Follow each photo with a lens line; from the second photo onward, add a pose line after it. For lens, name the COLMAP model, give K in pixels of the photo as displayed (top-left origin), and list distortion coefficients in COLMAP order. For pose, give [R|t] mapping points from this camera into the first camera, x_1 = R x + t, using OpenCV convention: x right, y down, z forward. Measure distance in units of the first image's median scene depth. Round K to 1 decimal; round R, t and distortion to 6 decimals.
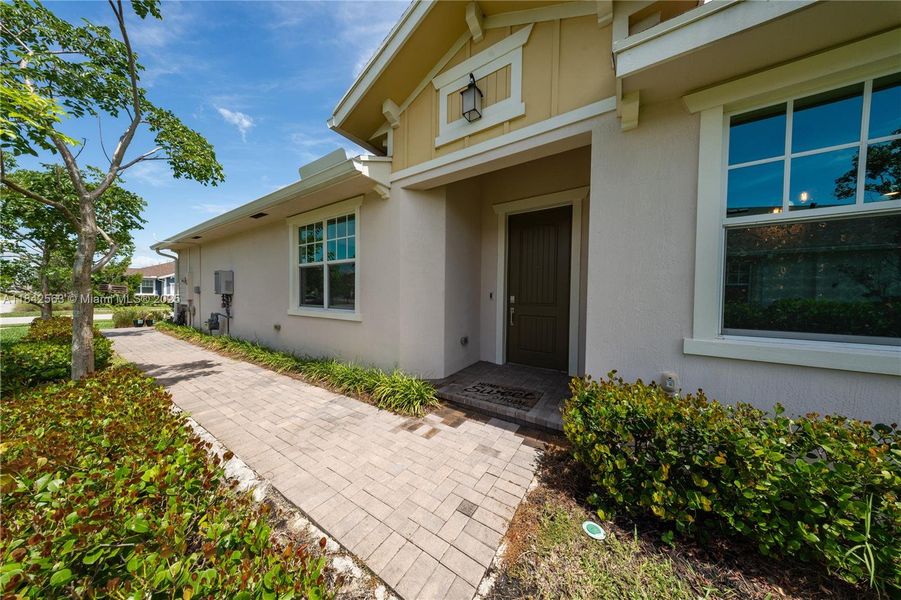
lens RADIAL K [[262.1, 0, 452.5], [0, 262.1, 299.9], [0, 0, 1]] dist [0.000254, -0.000032]
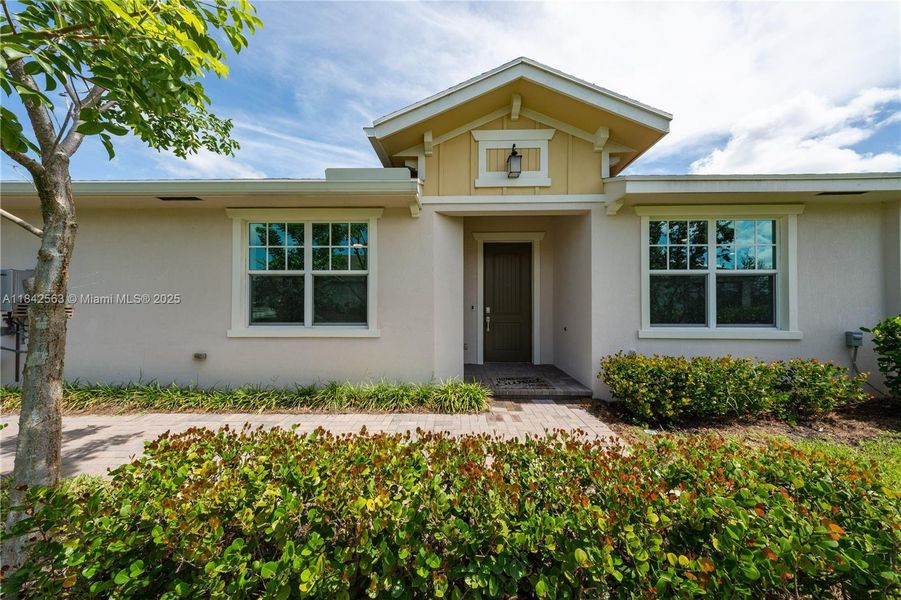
lens RADIAL K [[262.1, 0, 452.5], [0, 262.1, 299.9], [0, 0, 1]] dist [0.000254, -0.000032]
pose [[0.850483, -0.003150, 0.525993, -0.703945], [0.018851, 0.999522, -0.024494, -0.029288], [-0.525665, 0.030748, 0.850136, 0.038547]]
